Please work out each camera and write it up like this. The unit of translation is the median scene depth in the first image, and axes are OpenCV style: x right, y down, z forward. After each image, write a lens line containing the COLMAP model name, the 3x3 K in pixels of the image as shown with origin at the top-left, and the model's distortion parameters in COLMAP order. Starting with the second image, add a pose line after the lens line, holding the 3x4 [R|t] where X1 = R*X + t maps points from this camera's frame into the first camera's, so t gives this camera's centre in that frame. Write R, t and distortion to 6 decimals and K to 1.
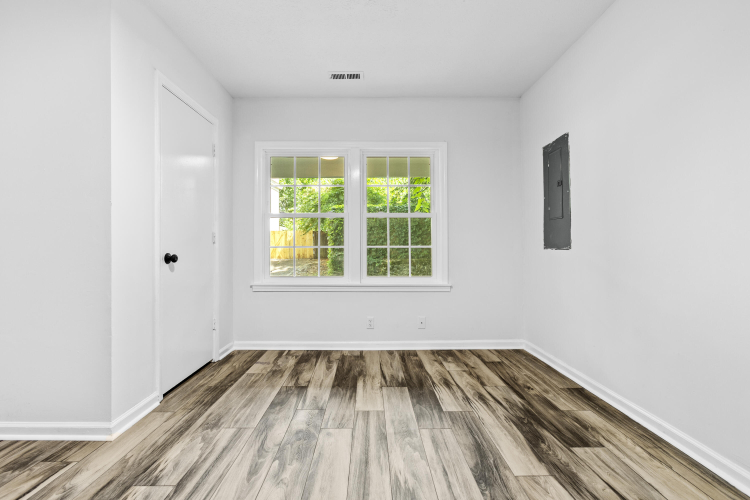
lens RADIAL K [[338.7, 0, 374.4], [0, 338.7, 247.4], [0, 0, 1]] dist [-0.001546, -0.000199]
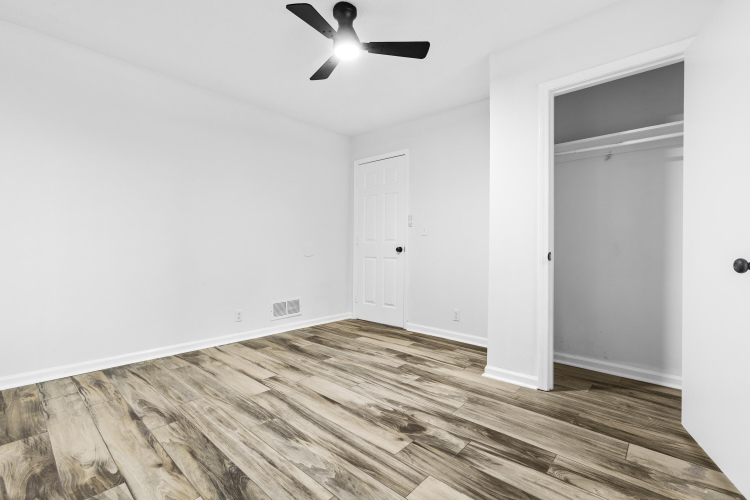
lens RADIAL K [[338.7, 0, 377.0], [0, 338.7, 247.2], [0, 0, 1]] dist [-0.001546, -0.000199]
pose [[-0.678451, -0.004130, -0.734634, 0.666443], [-0.006804, 0.999977, 0.000661, 0.000411], [0.734614, 0.005447, -0.678463, 1.710078]]
